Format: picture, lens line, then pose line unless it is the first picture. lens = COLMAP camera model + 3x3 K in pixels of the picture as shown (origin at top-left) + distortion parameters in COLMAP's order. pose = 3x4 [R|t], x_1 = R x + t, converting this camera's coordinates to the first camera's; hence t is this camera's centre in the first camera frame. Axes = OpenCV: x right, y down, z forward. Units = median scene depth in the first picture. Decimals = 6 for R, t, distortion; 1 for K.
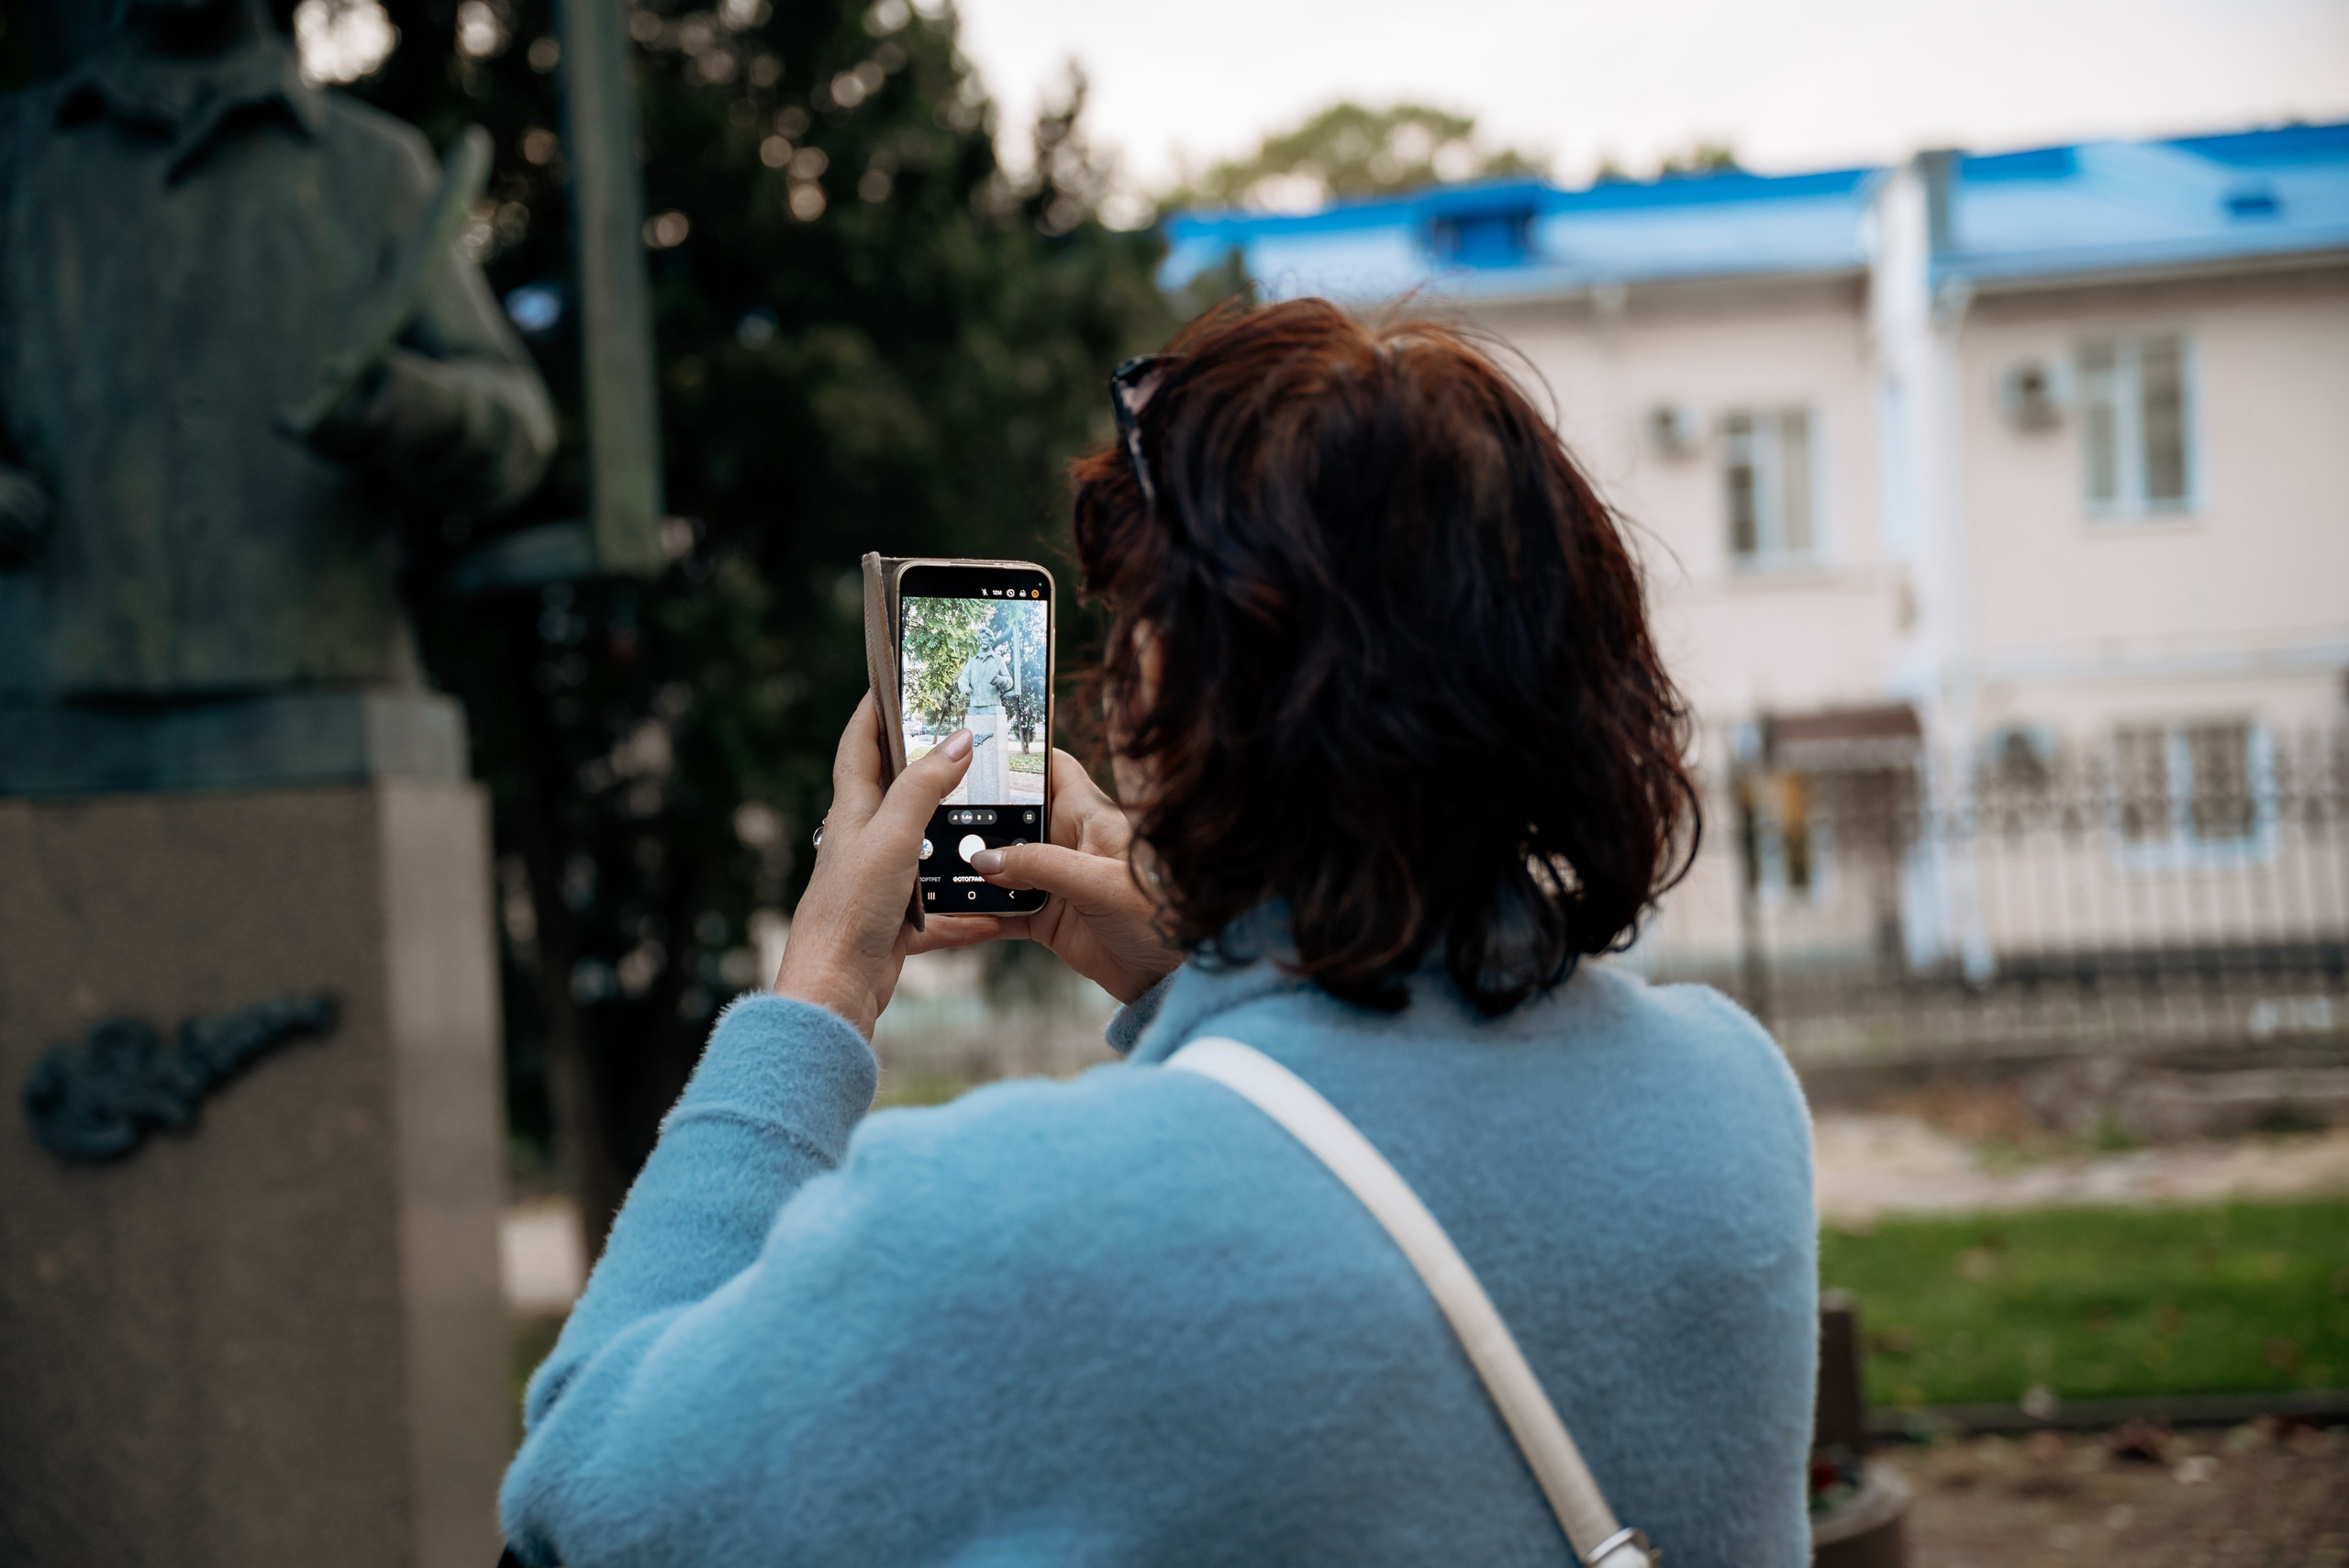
lens RADIAL K [[3206.0, 0, 1174.3], [0, 3206.0, 767.6], [0, 0, 1]] dist [0.292453, 0.000000]
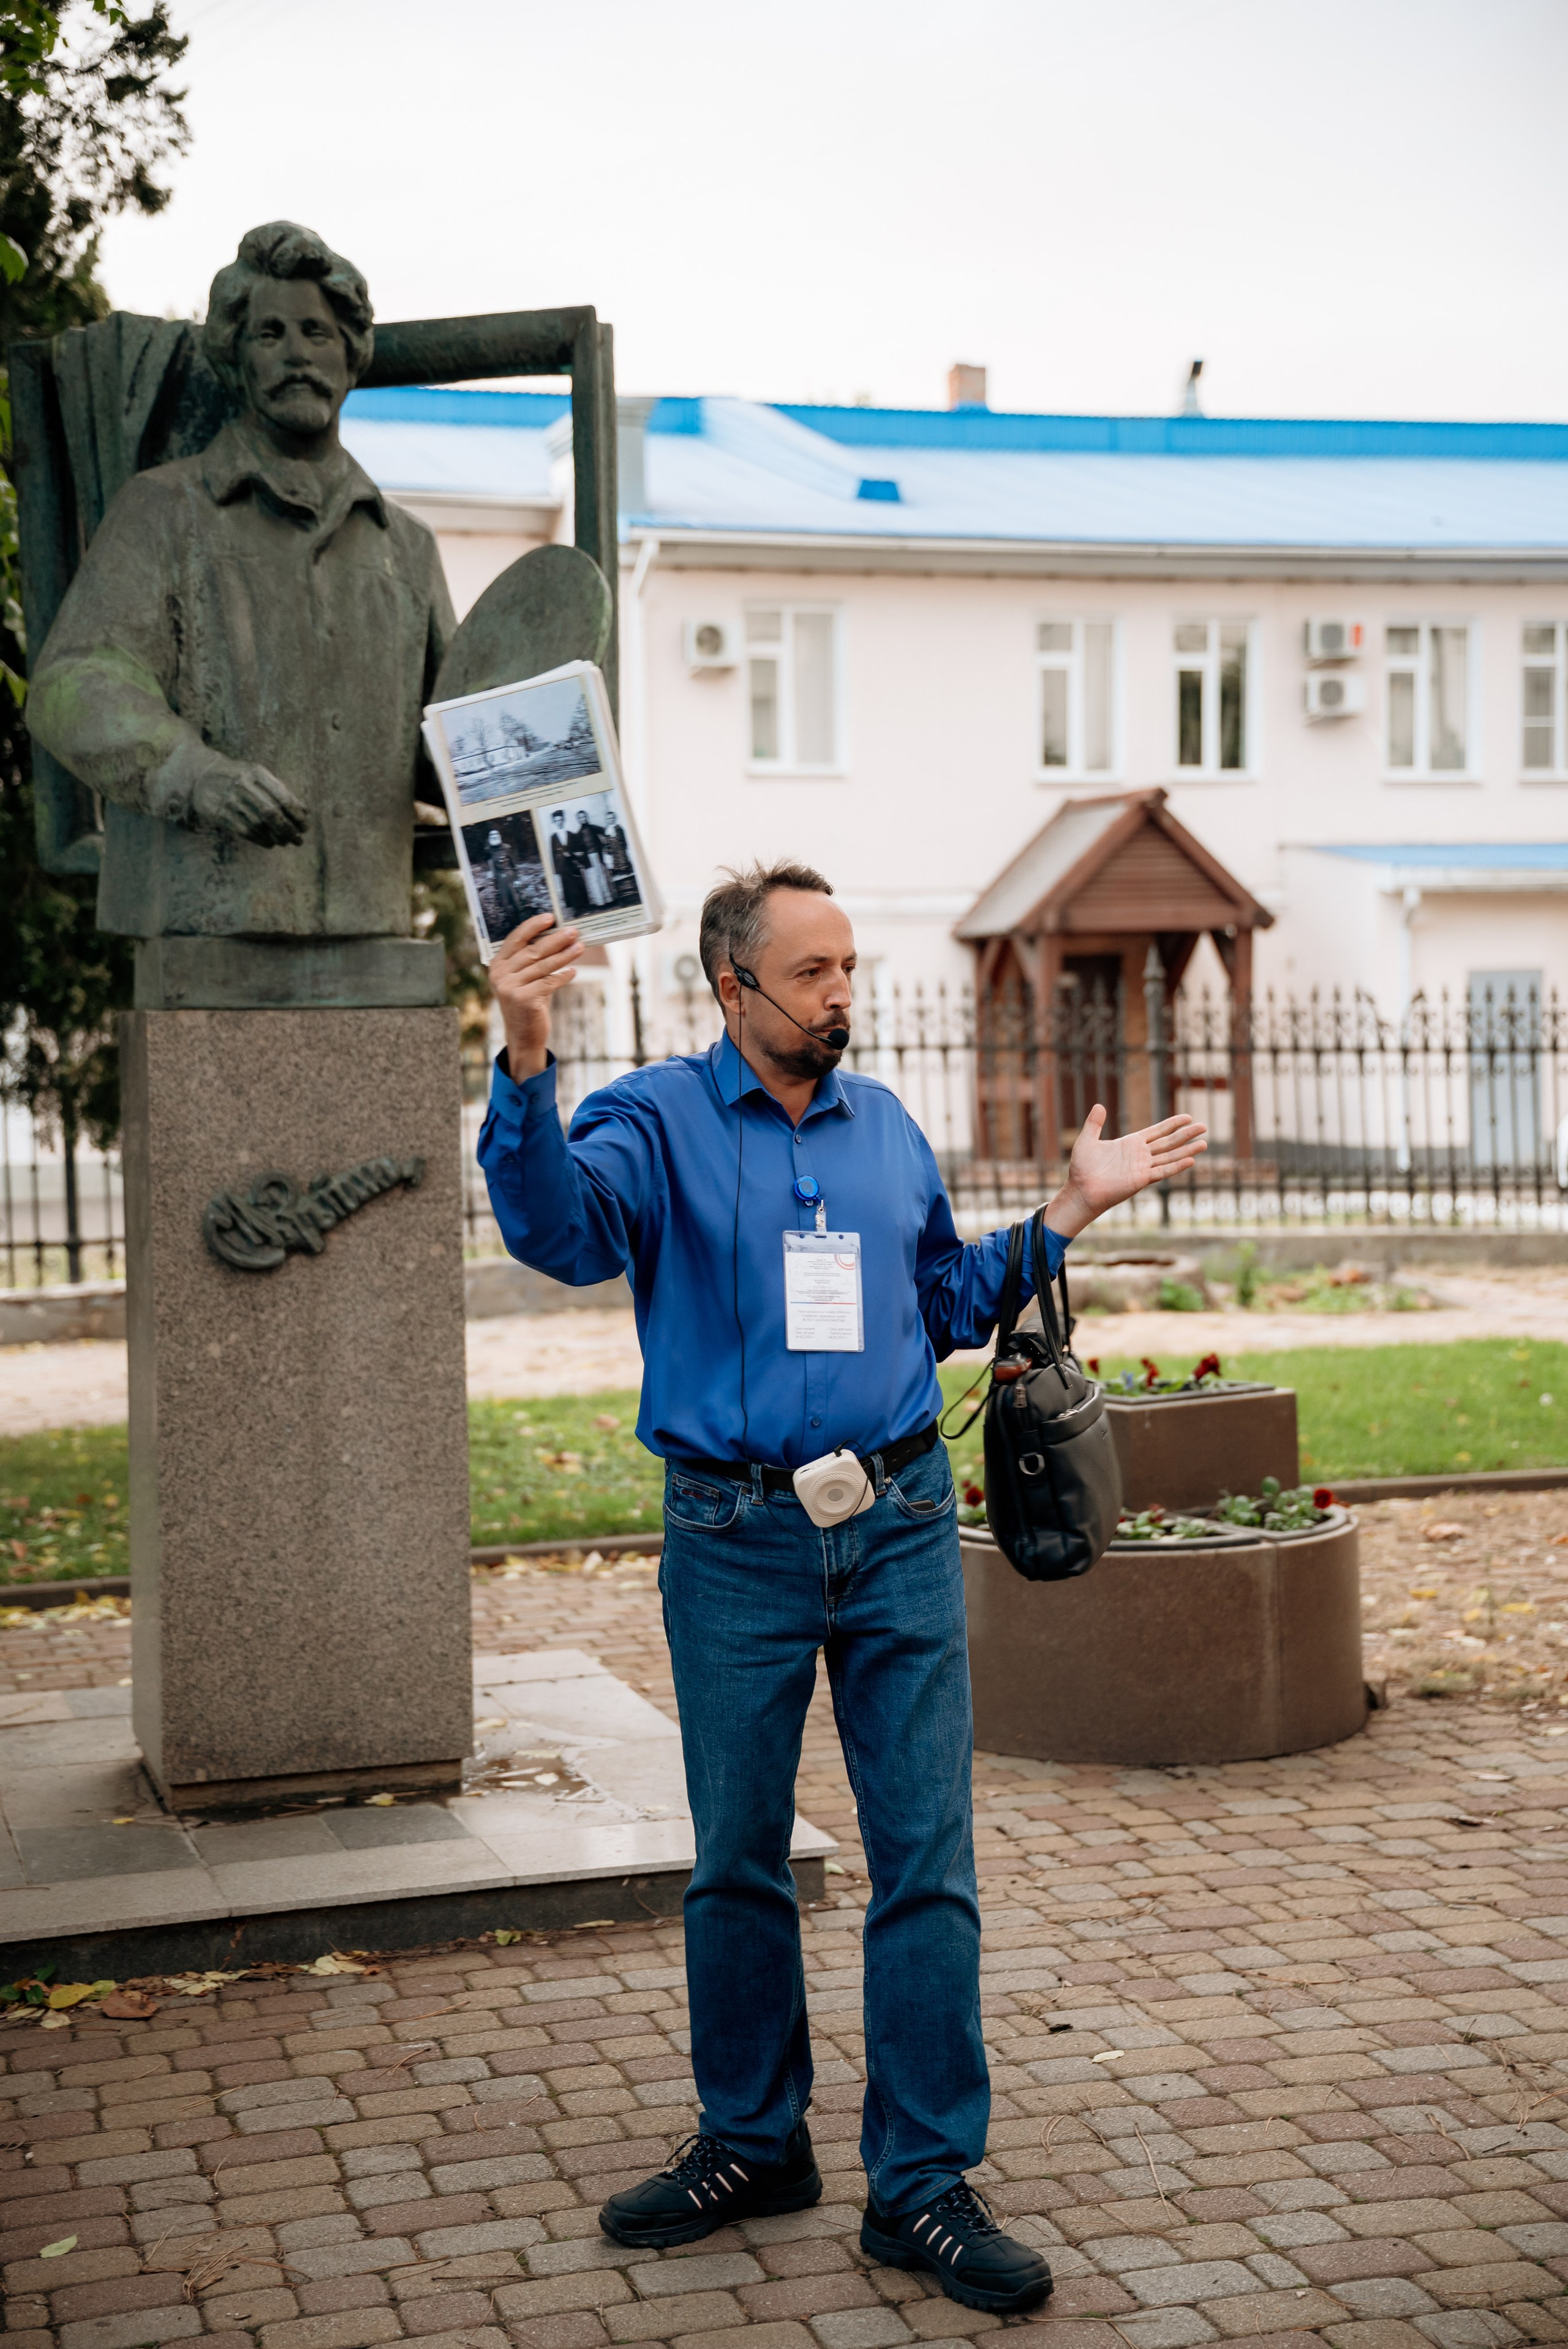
lens RADIAL K [[3361.6, 0, 774.5], [0, 3361.6, 1191.3], [0, 0, 1]] dist [0.300990, 0.000000]
pose [[0.935262, 0.029315, 0.352740, -0.216989], [-0.053690, 0.996783, 0.059515, -0.003897], [-0.349860, -0.074600, 0.933827, -0.136873]]
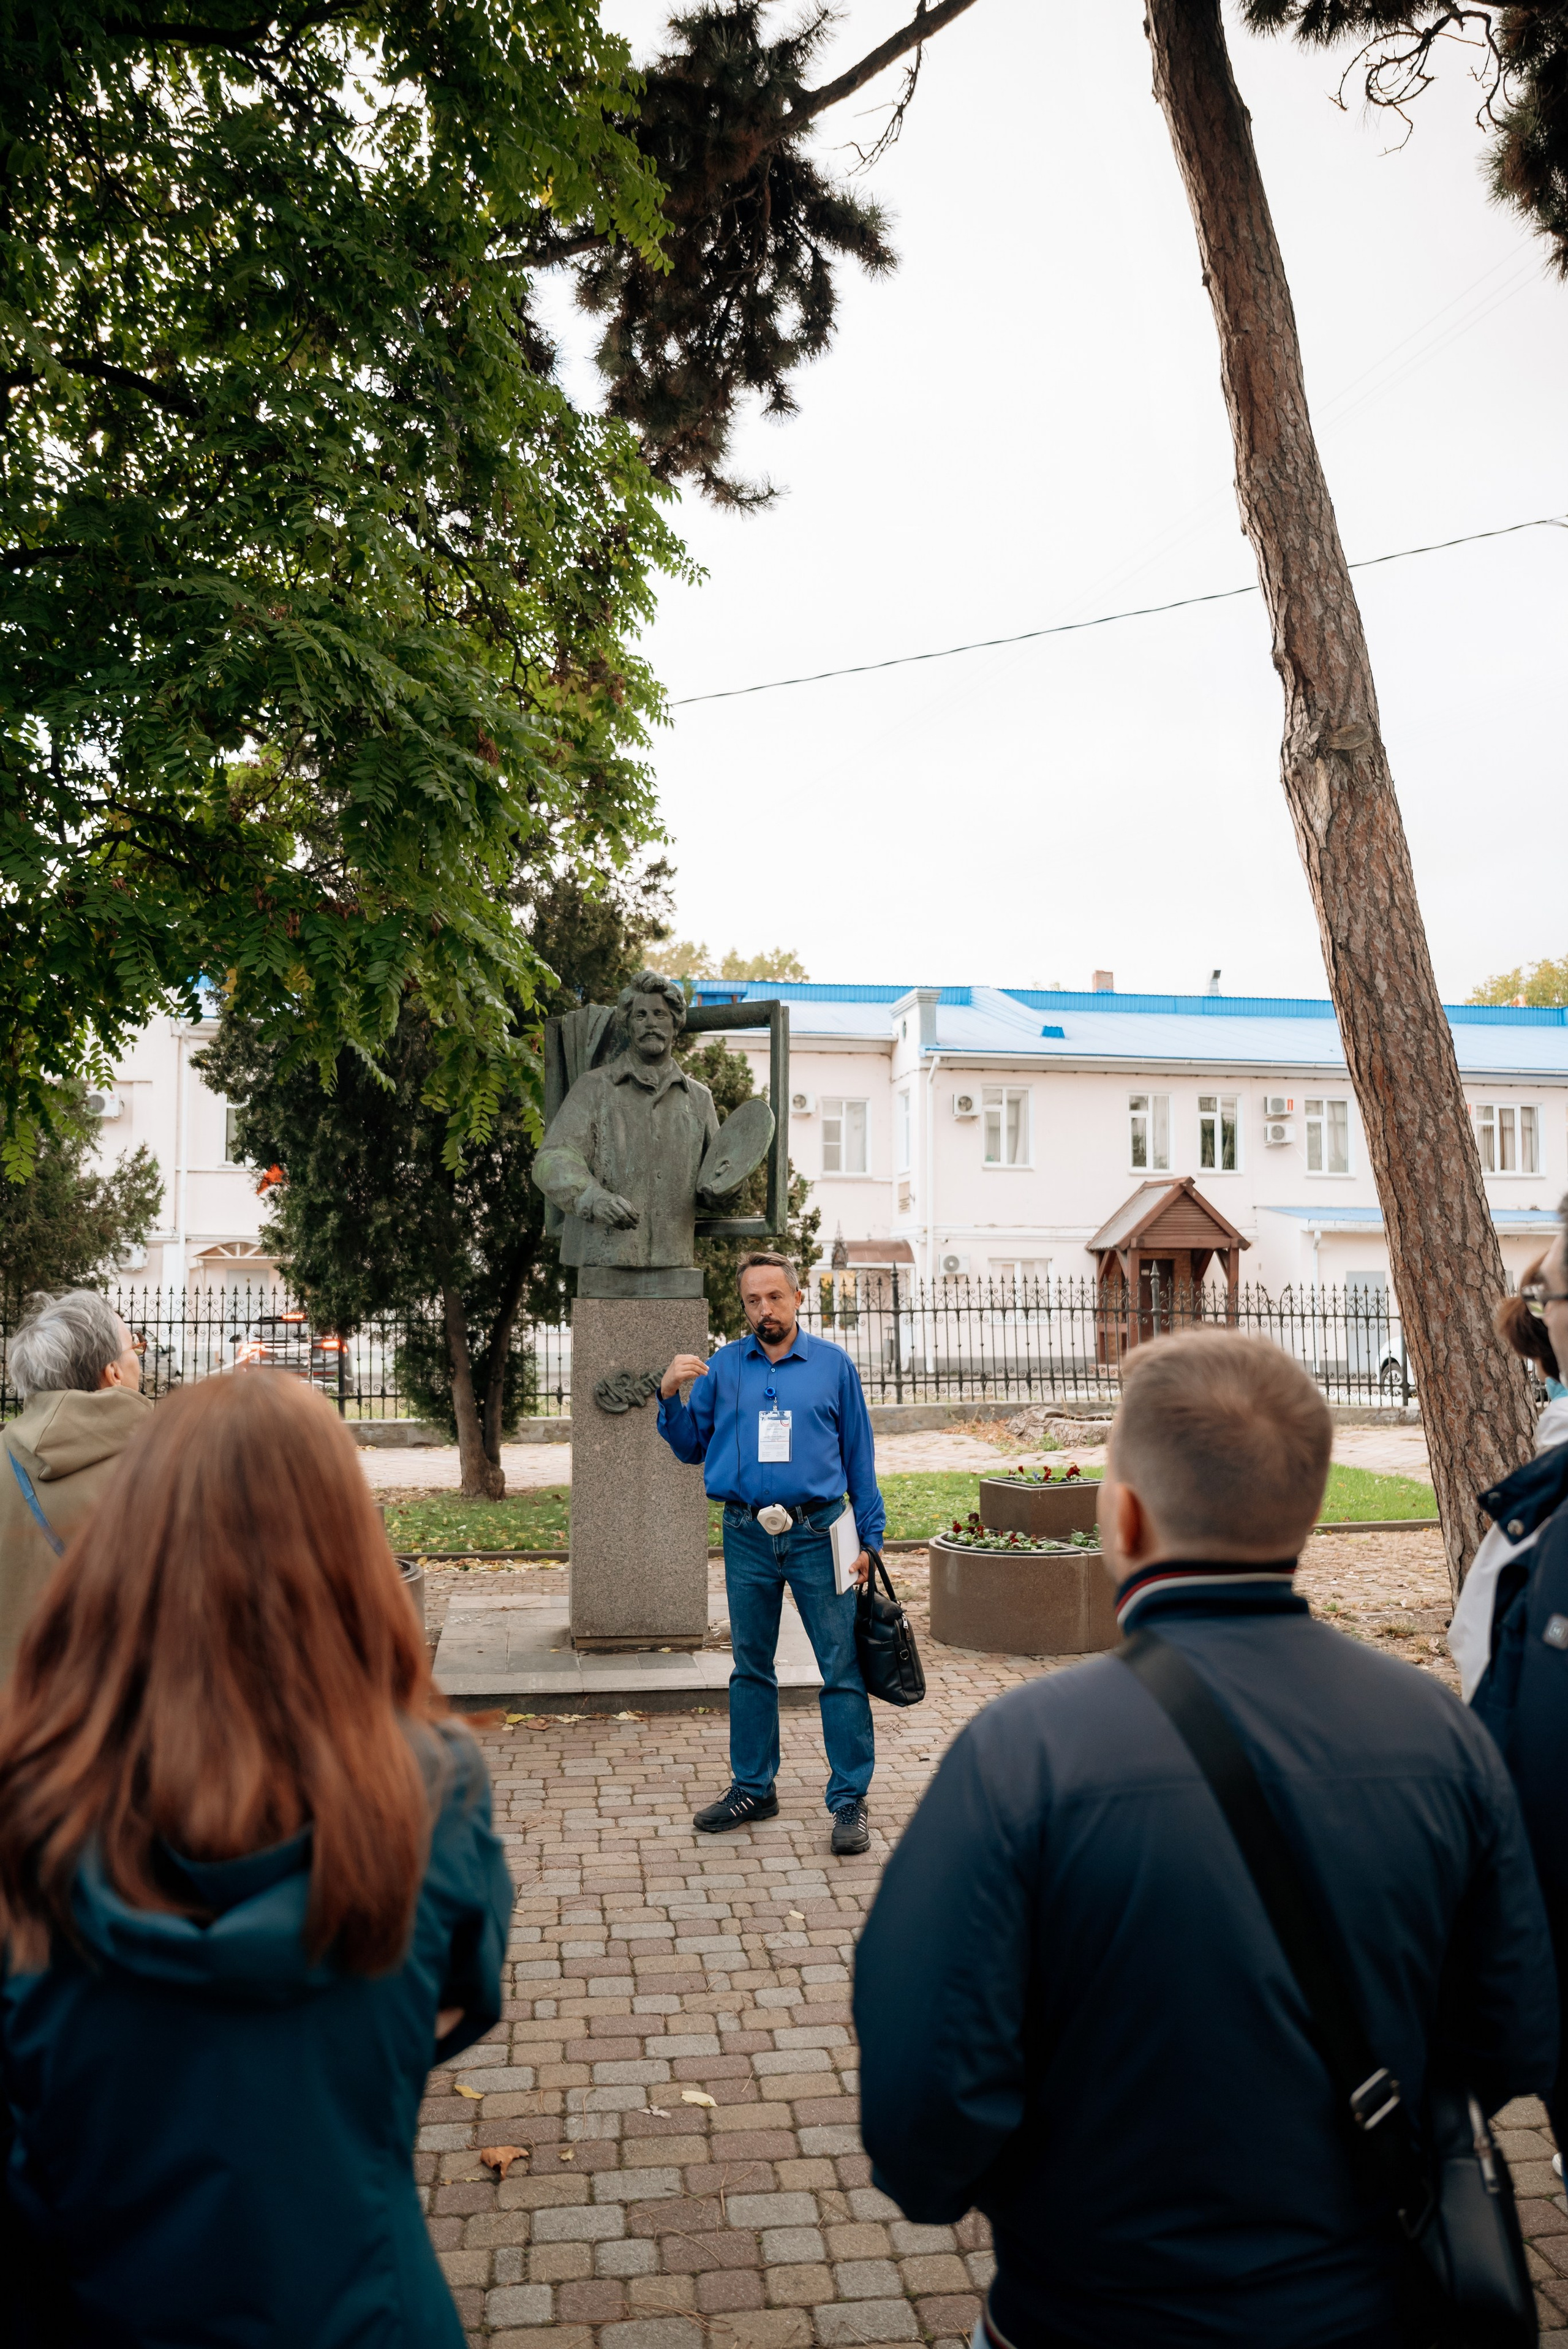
lens RADIAL K [[1726.0, 0, 767.2], [0, 1726.0, 1181.5], [0, 0, 1]] dist [-0.071507, 0.002718]
pose [[0.977966, 0.077022, 0.194037, -0.181254], [-0.070731, 0.996727, -0.039154, -0.016854], [-0.196417, 0.024567, 0.980213, -0.224224]]
